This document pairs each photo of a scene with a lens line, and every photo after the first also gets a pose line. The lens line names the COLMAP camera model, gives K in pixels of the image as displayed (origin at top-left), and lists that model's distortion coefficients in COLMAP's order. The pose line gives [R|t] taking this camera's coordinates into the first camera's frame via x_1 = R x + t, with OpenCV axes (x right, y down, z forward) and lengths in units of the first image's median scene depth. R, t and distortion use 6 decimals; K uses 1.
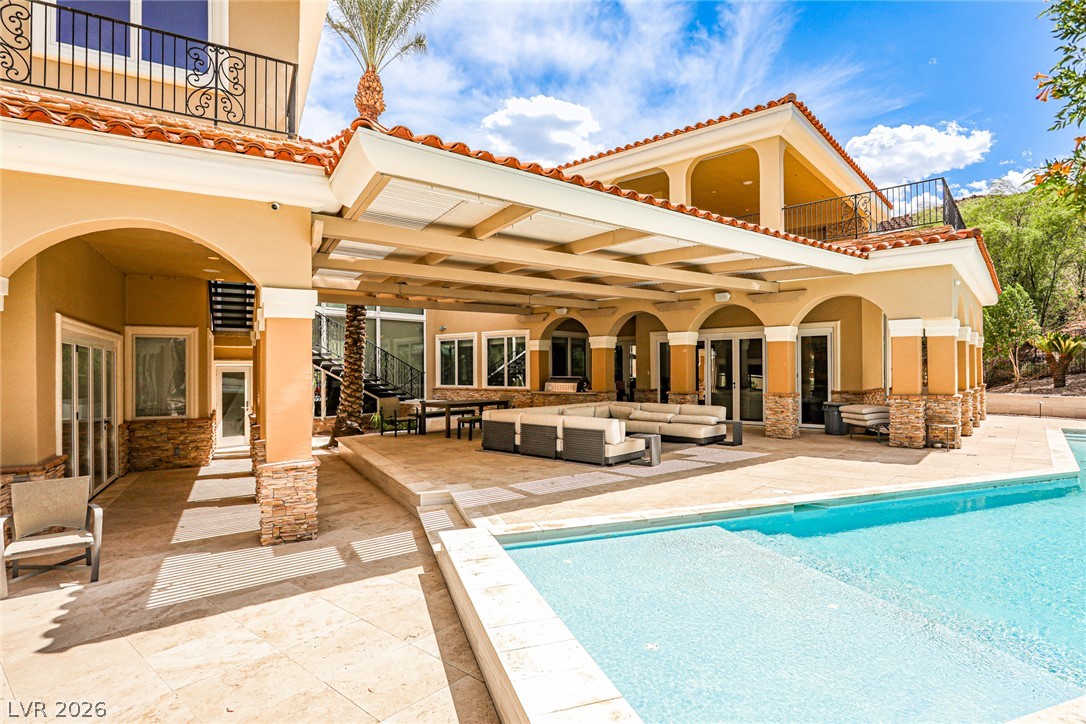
lens RADIAL K [[678.5, 0, 543.0], [0, 678.5, 362.0], [0, 0, 1]] dist [-0.001614, -0.000247]
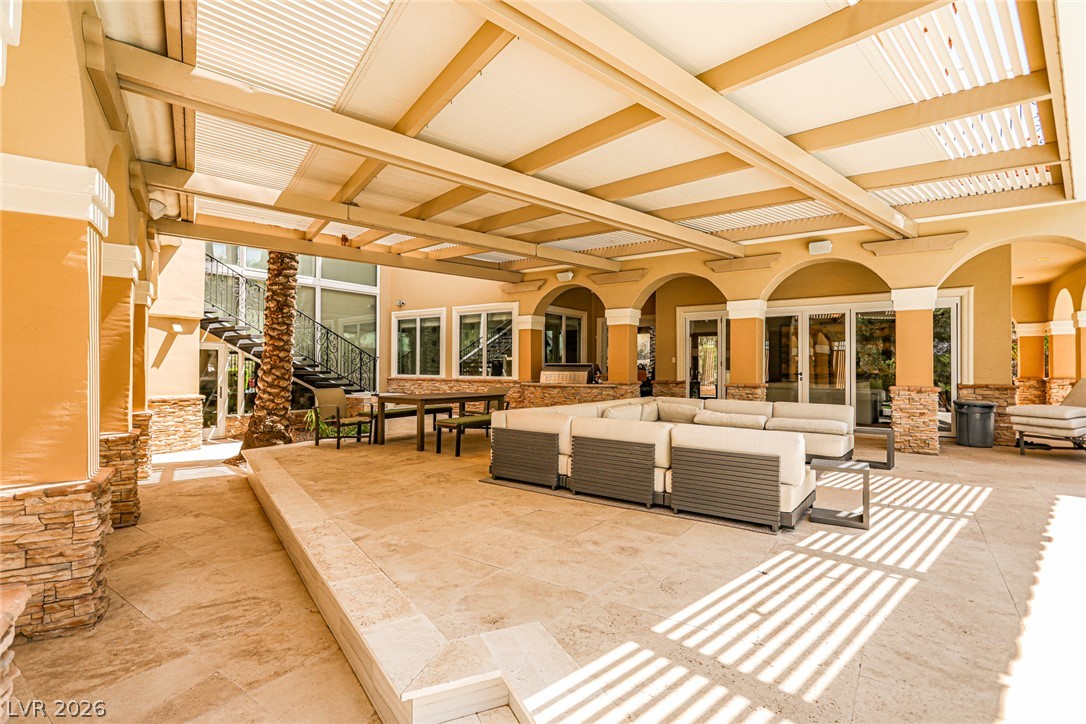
lens RADIAL K [[631.6, 0, 530.0], [0, 631.6, 358.8], [0, 0, 1]] dist [-0.020382, 0.000339]
pose [[0.996923, 0.013014, 0.077303, -0.071640], [-0.012909, 0.999915, -0.001863, 0.020176], [-0.077321, 0.000859, 0.997006, 0.335579]]
